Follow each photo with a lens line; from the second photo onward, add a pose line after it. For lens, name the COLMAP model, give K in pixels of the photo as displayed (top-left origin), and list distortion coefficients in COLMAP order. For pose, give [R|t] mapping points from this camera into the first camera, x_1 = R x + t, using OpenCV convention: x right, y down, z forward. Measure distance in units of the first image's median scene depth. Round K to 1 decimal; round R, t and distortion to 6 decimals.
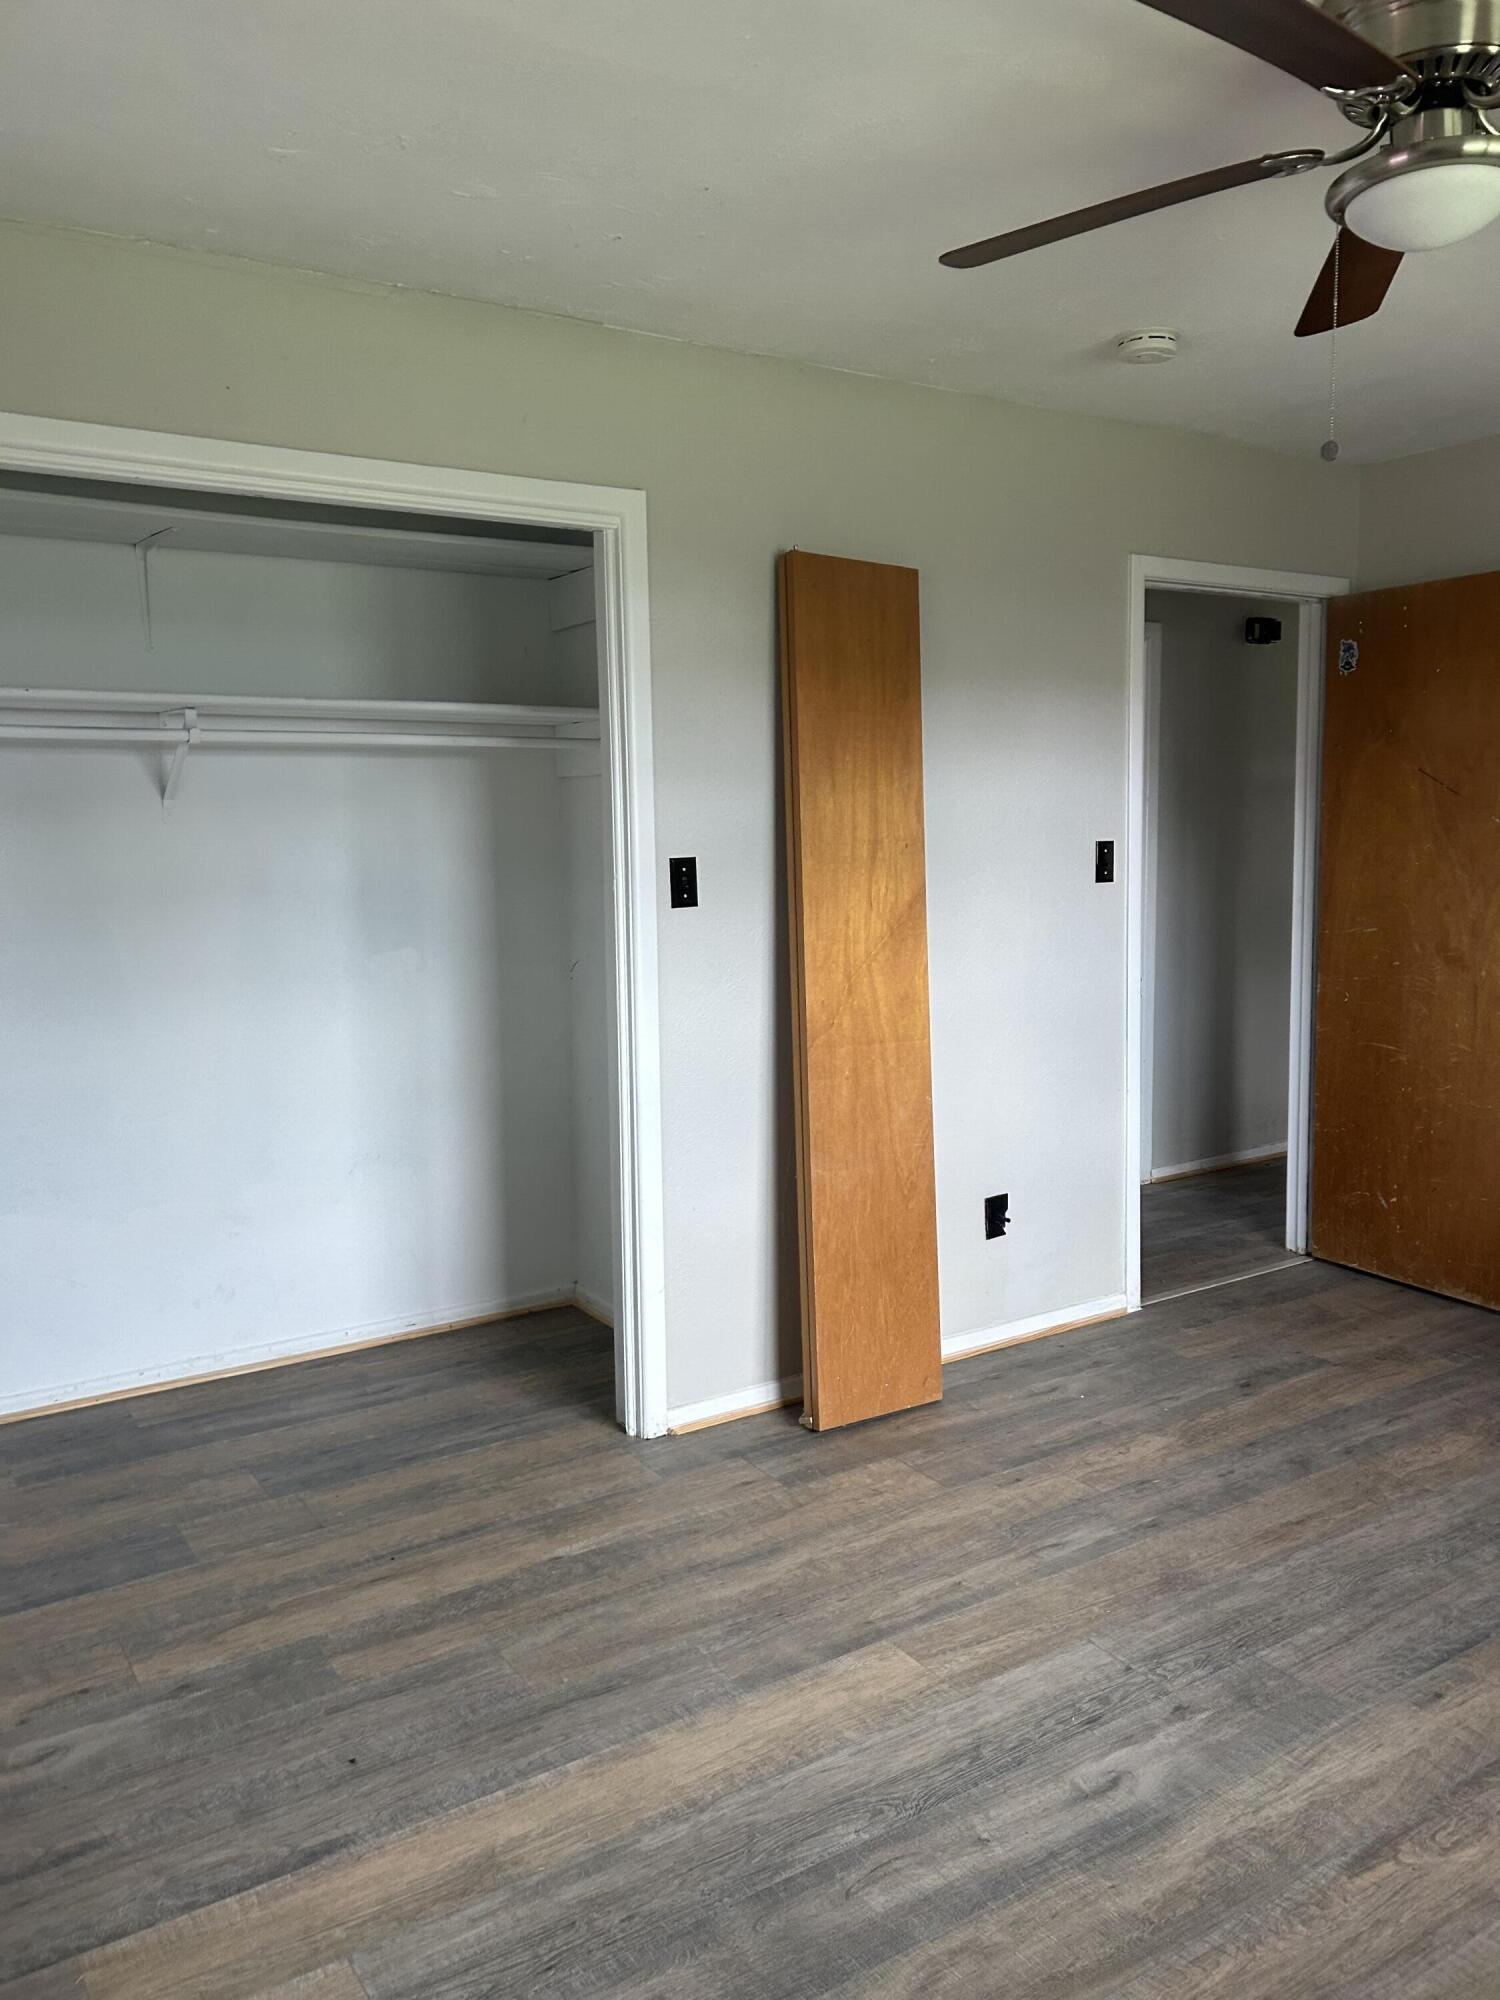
lens RADIAL K [[1530.9, 0, 750.0], [0, 1530.9, 1000.0], [0, 0, 1]] dist [0.023591, -0.004539]
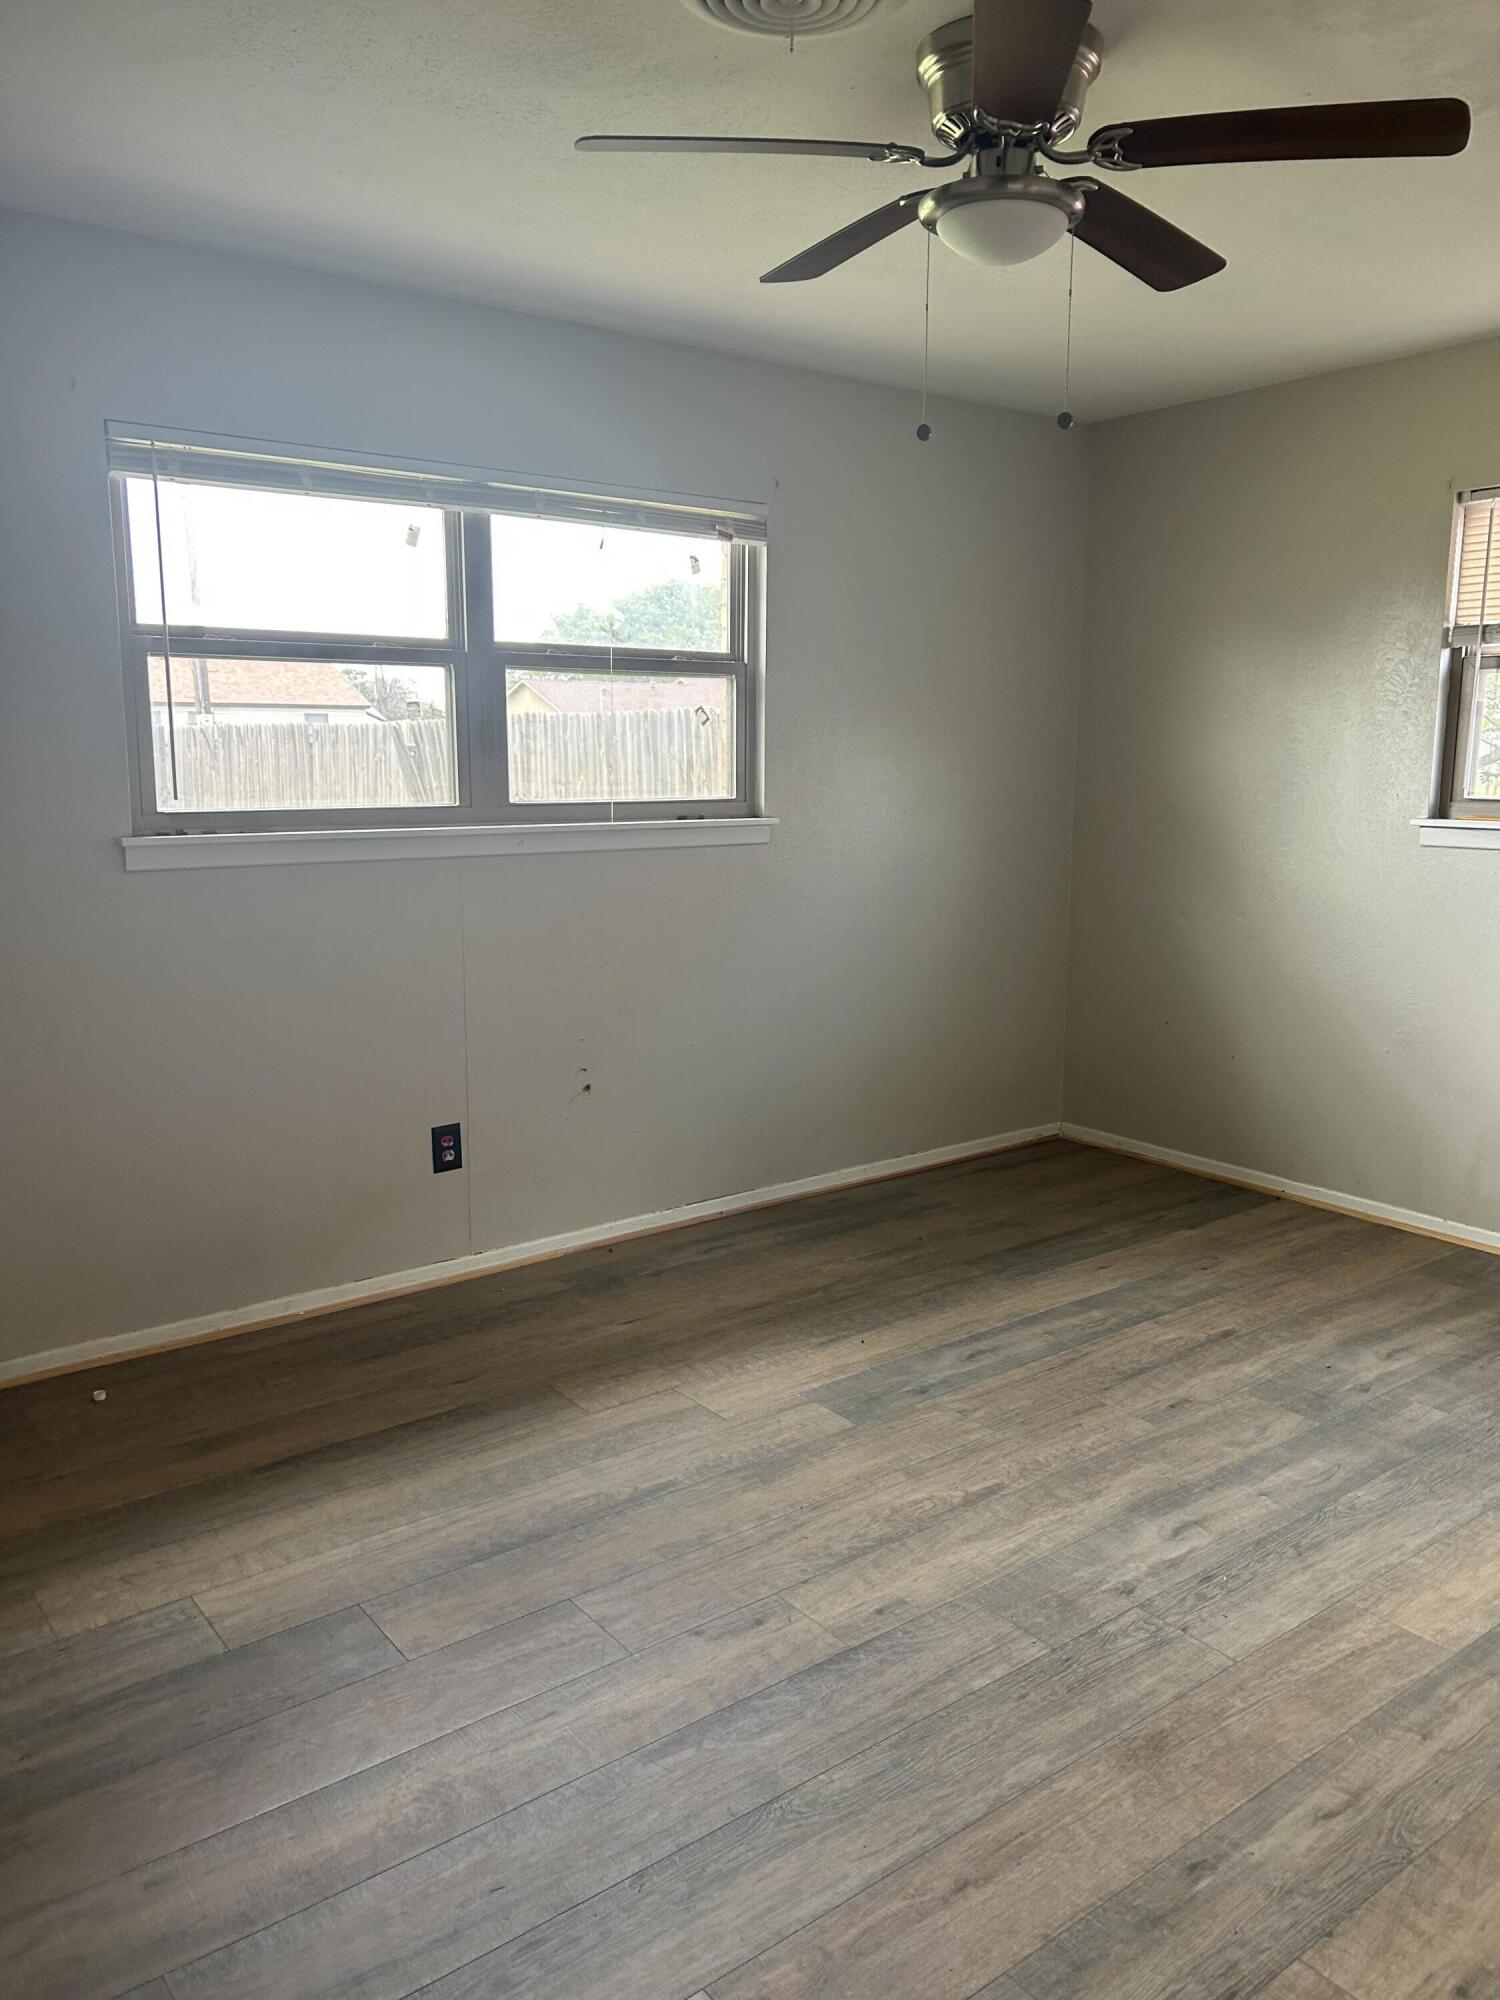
lens RADIAL K [[1530.9, 0, 750.0], [0, 1530.9, 1000.0], [0, 0, 1]] dist [0.023591, -0.004539]
pose [[-0.997029, 0.019370, -0.074548, 0.613123], [-0.002828, 0.958006, 0.286734, -0.225913], [0.076972, 0.286093, -0.955105, 1.887457]]
